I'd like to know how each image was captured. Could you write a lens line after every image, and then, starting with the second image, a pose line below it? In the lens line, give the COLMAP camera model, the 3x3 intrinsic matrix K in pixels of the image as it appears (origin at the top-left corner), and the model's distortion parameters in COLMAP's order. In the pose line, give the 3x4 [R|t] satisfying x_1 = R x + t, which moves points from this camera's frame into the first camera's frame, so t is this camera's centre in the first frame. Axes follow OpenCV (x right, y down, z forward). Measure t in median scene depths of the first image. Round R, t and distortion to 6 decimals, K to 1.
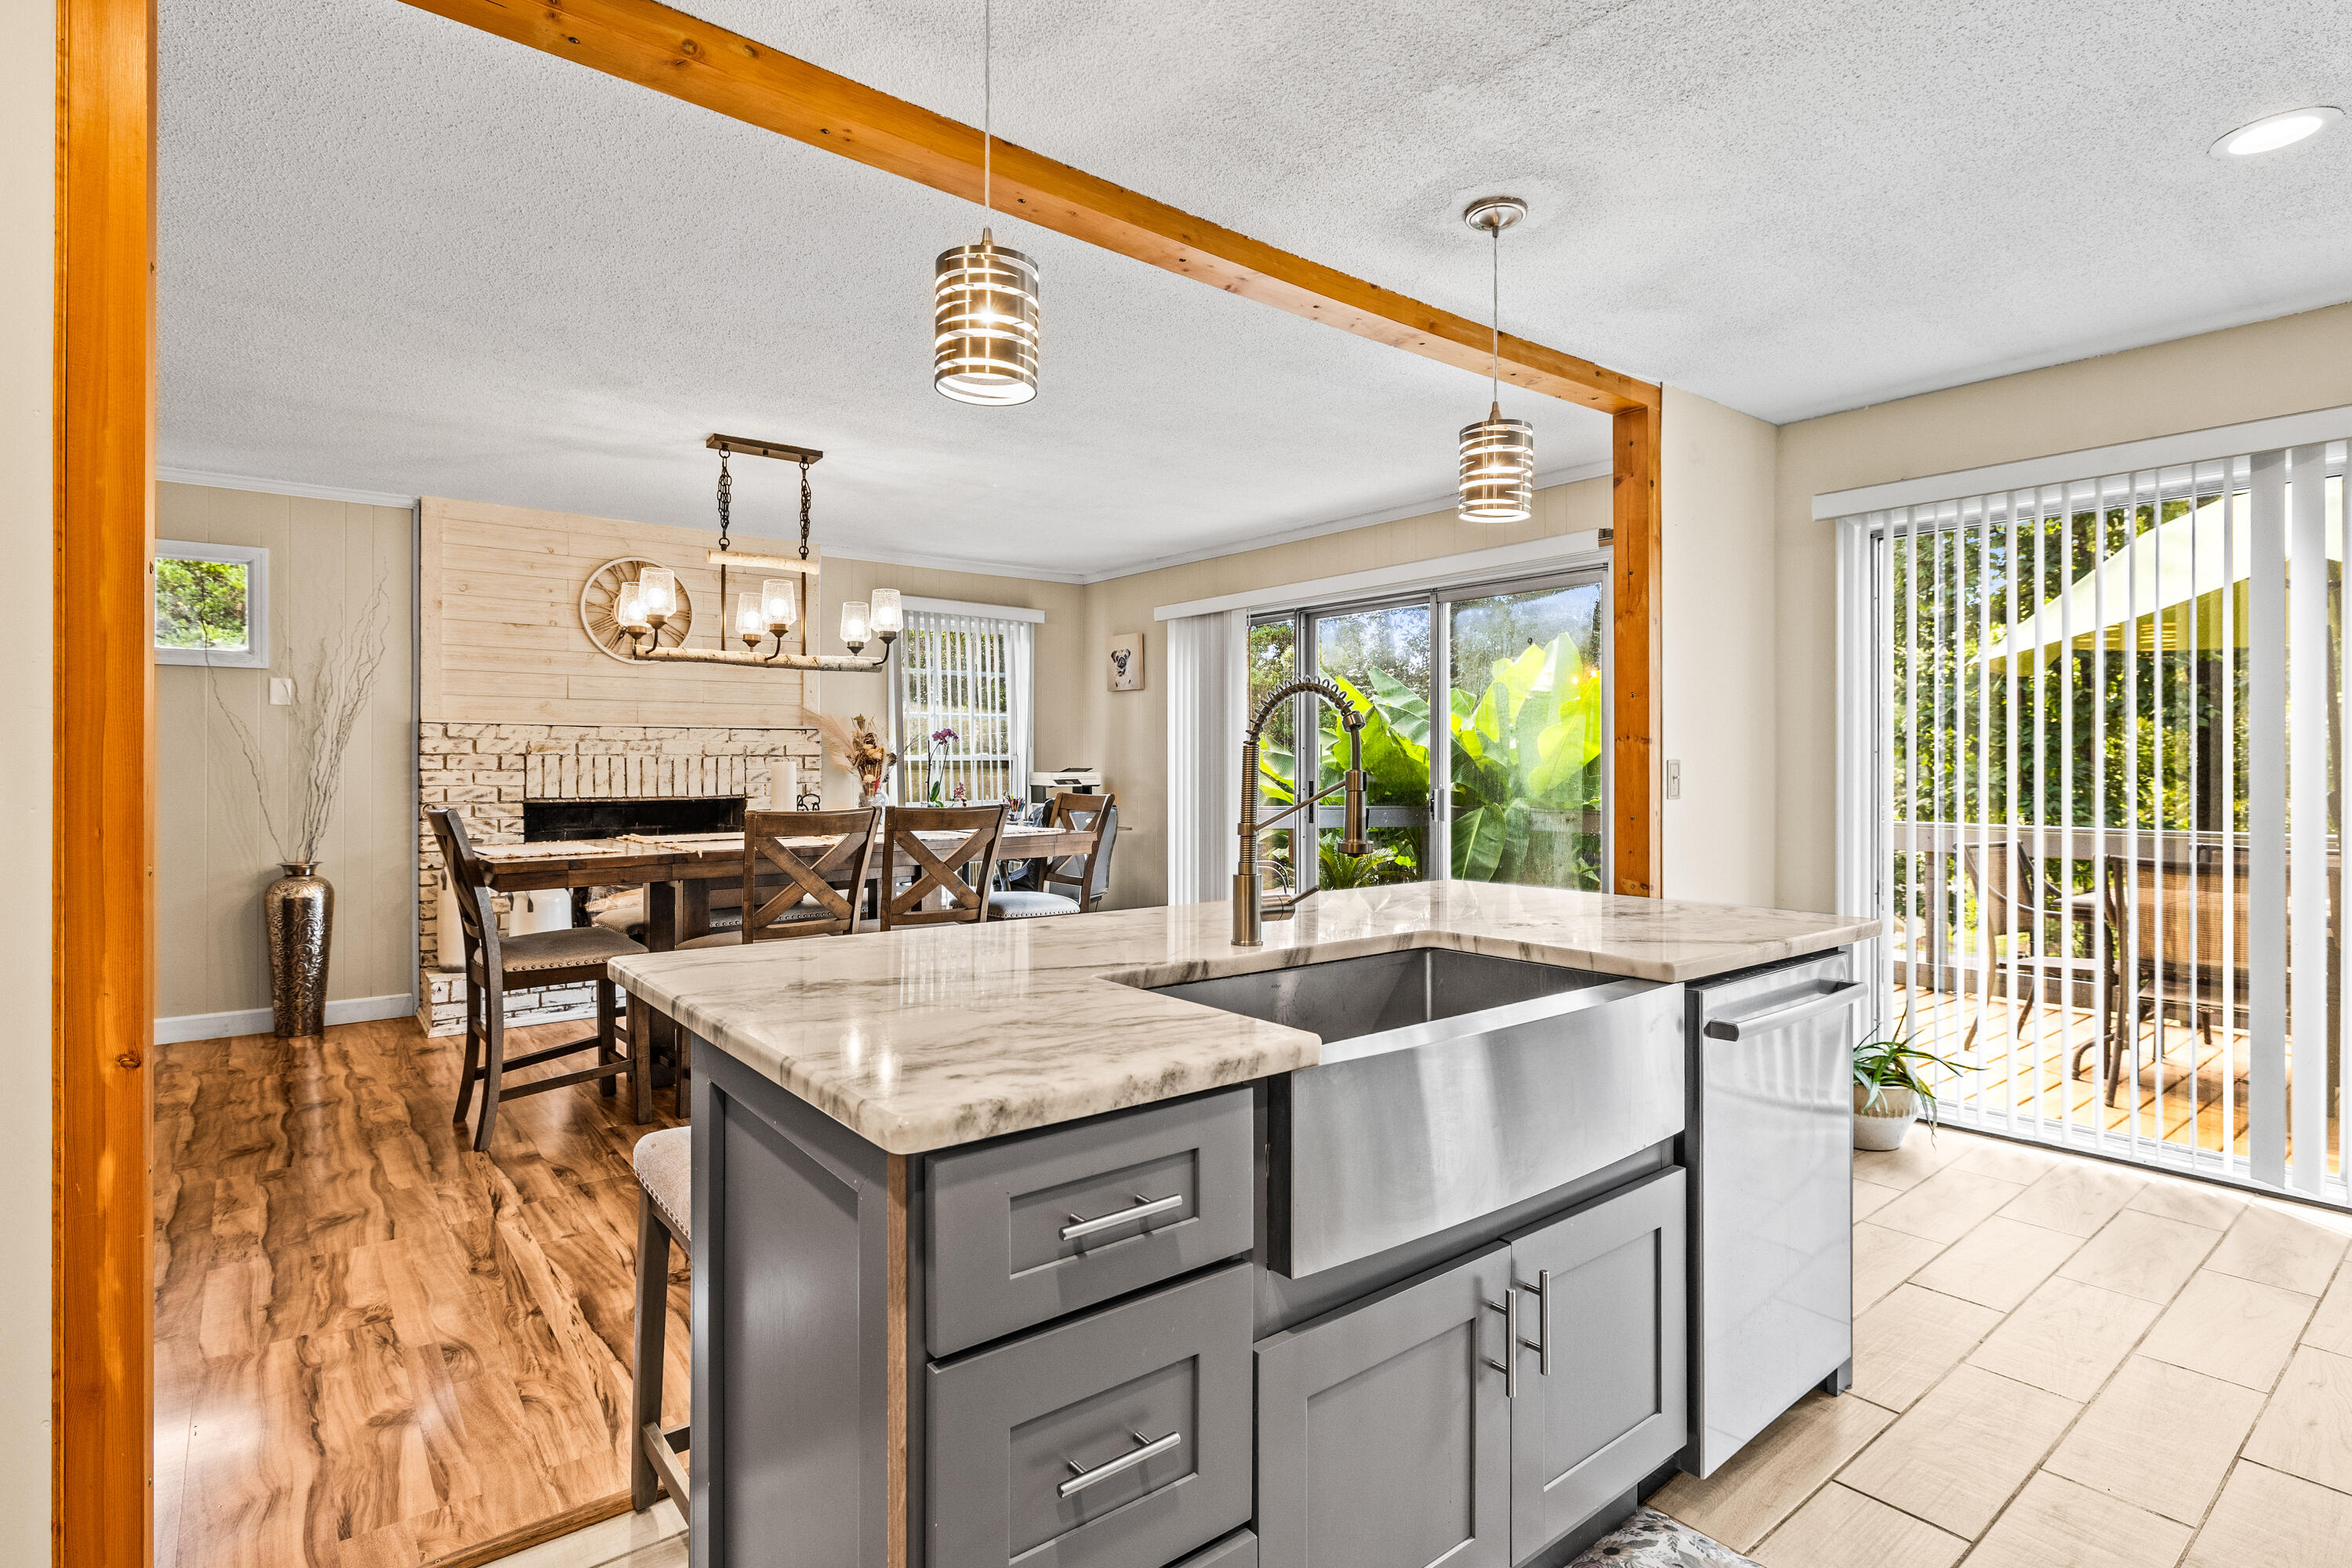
lens RADIAL K [[1159.0, 0, 1172.0], [0, 1159.0, 764.3], [0, 0, 1]] dist [-0.001244, -0.000387]
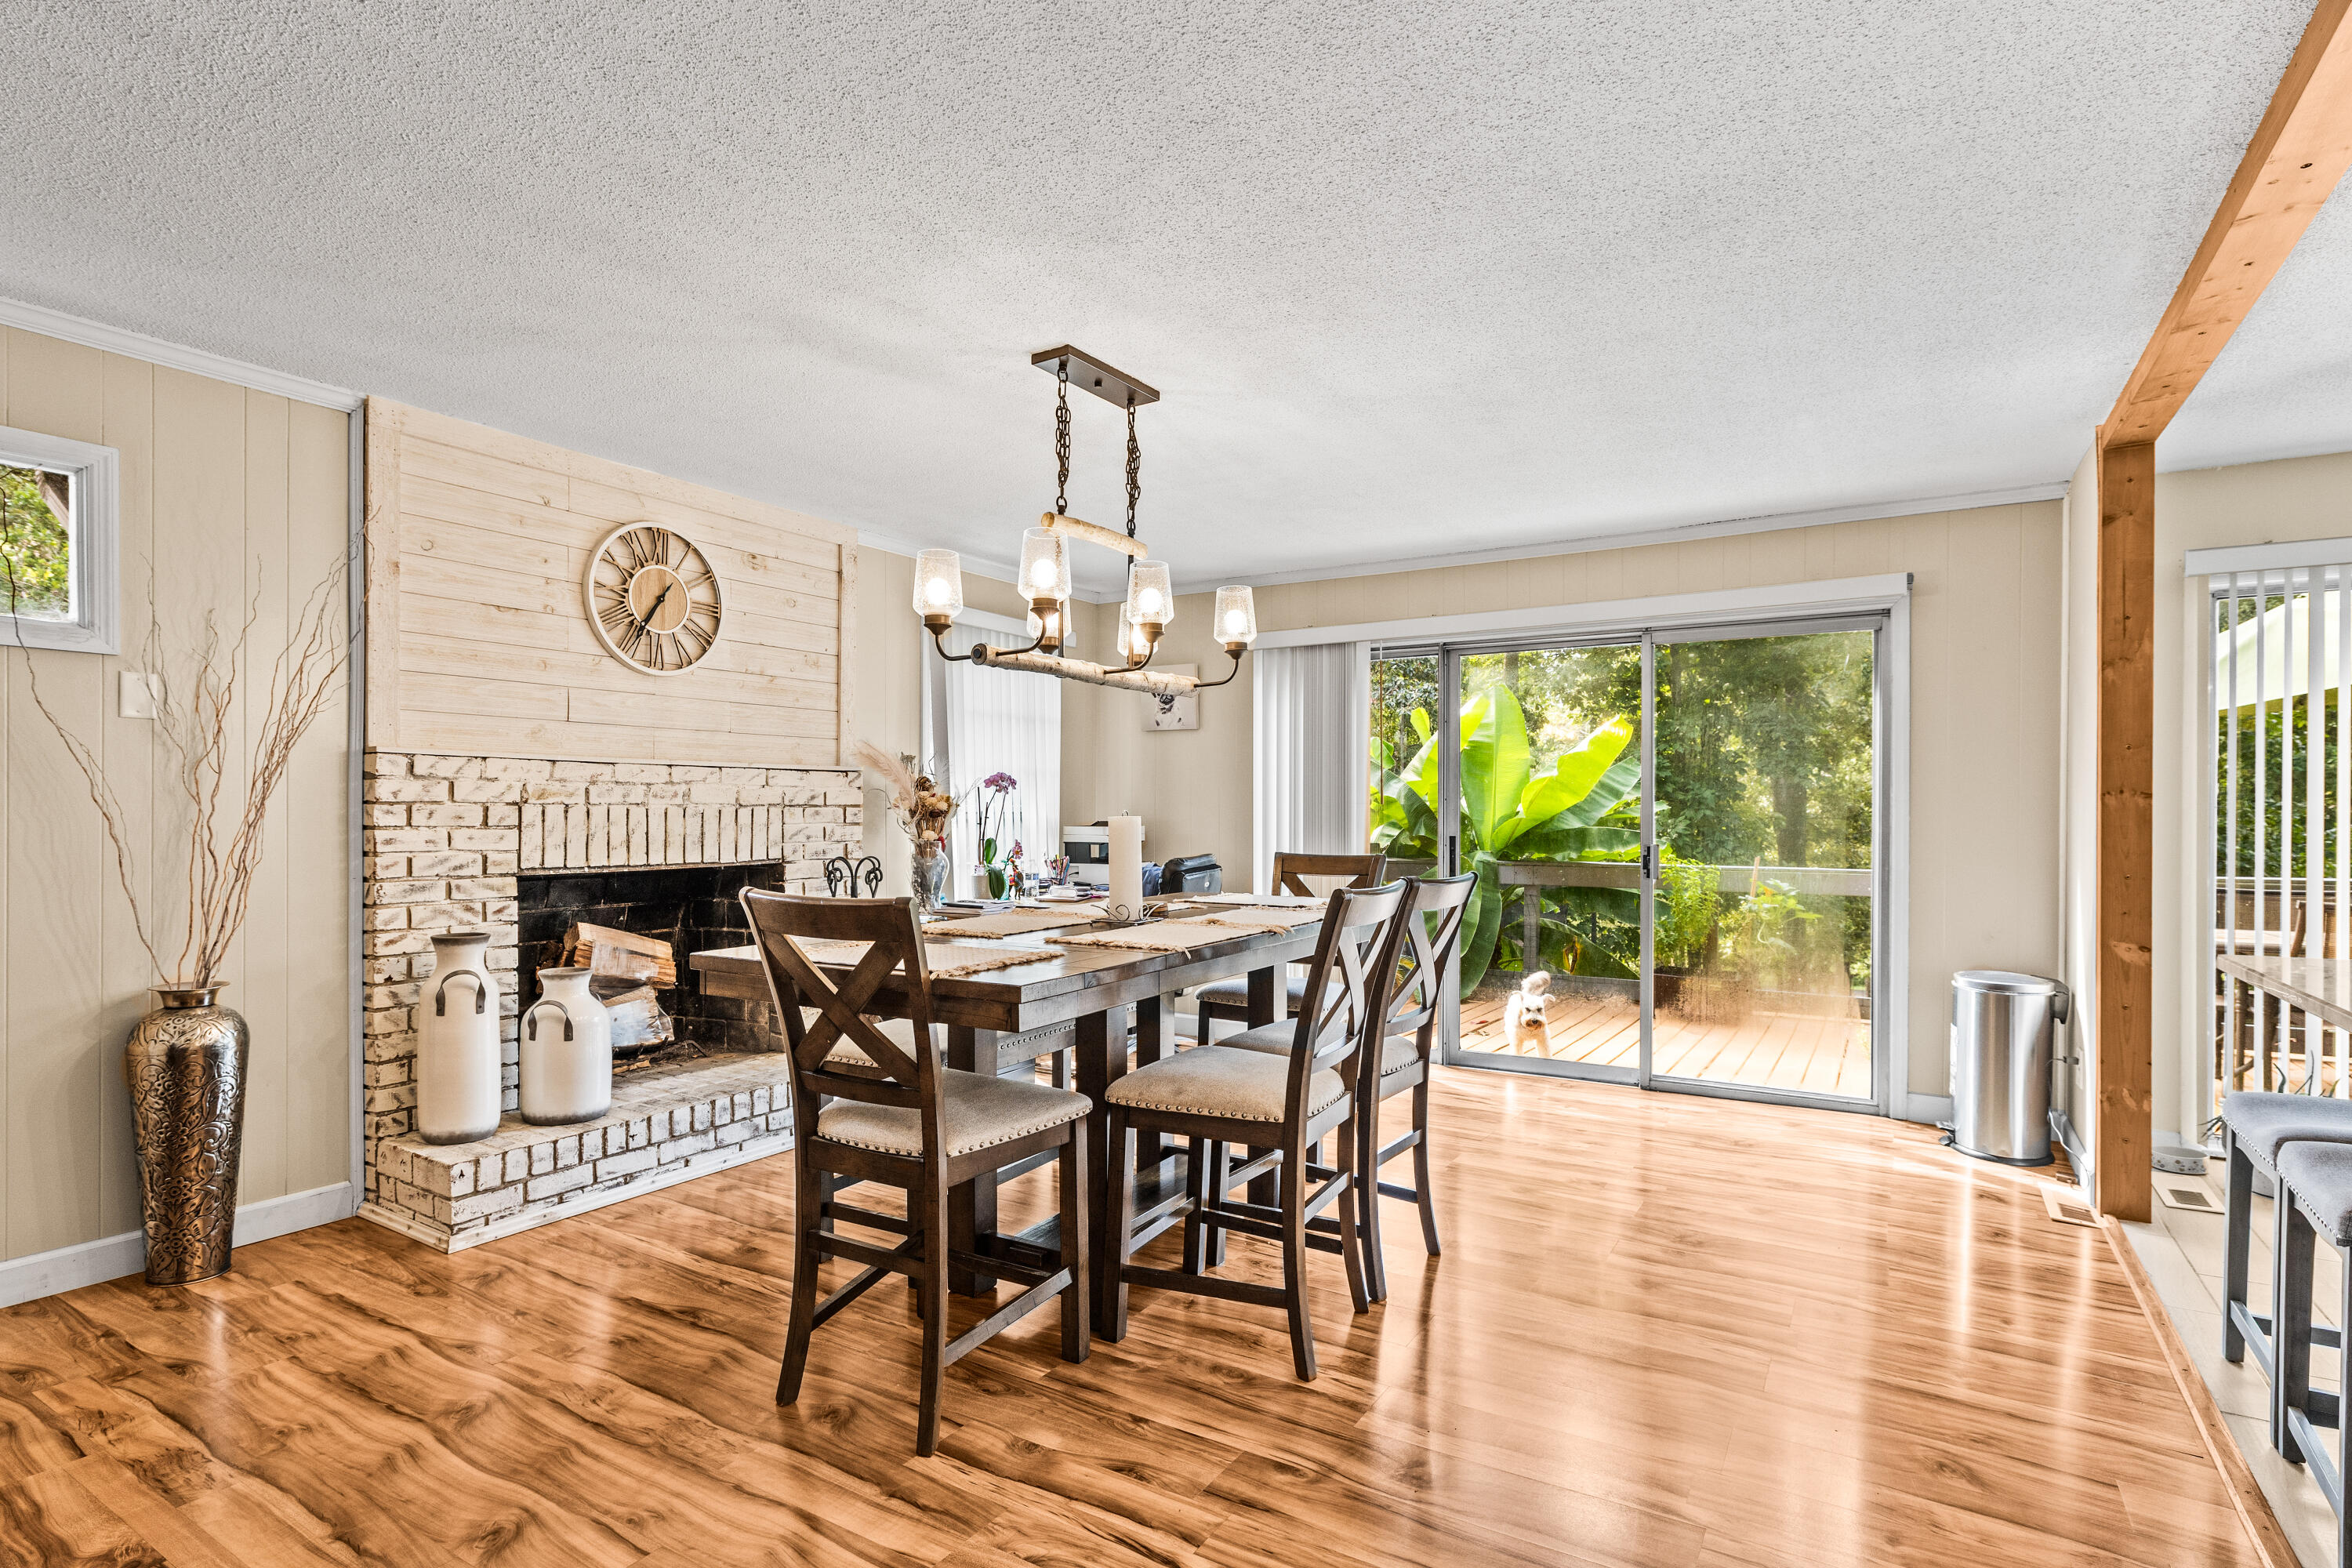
lens RADIAL K [[1175.5, 0, 1173.5], [0, 1175.5, 819.6], [0, 0, 1]] dist [0.000208, -0.000295]
pose [[0.940774, -0.000861, 0.339033, -0.455186], [-0.000900, 0.999987, 0.005037, -0.003091], [-0.339033, -0.005044, 0.940761, 0.248383]]
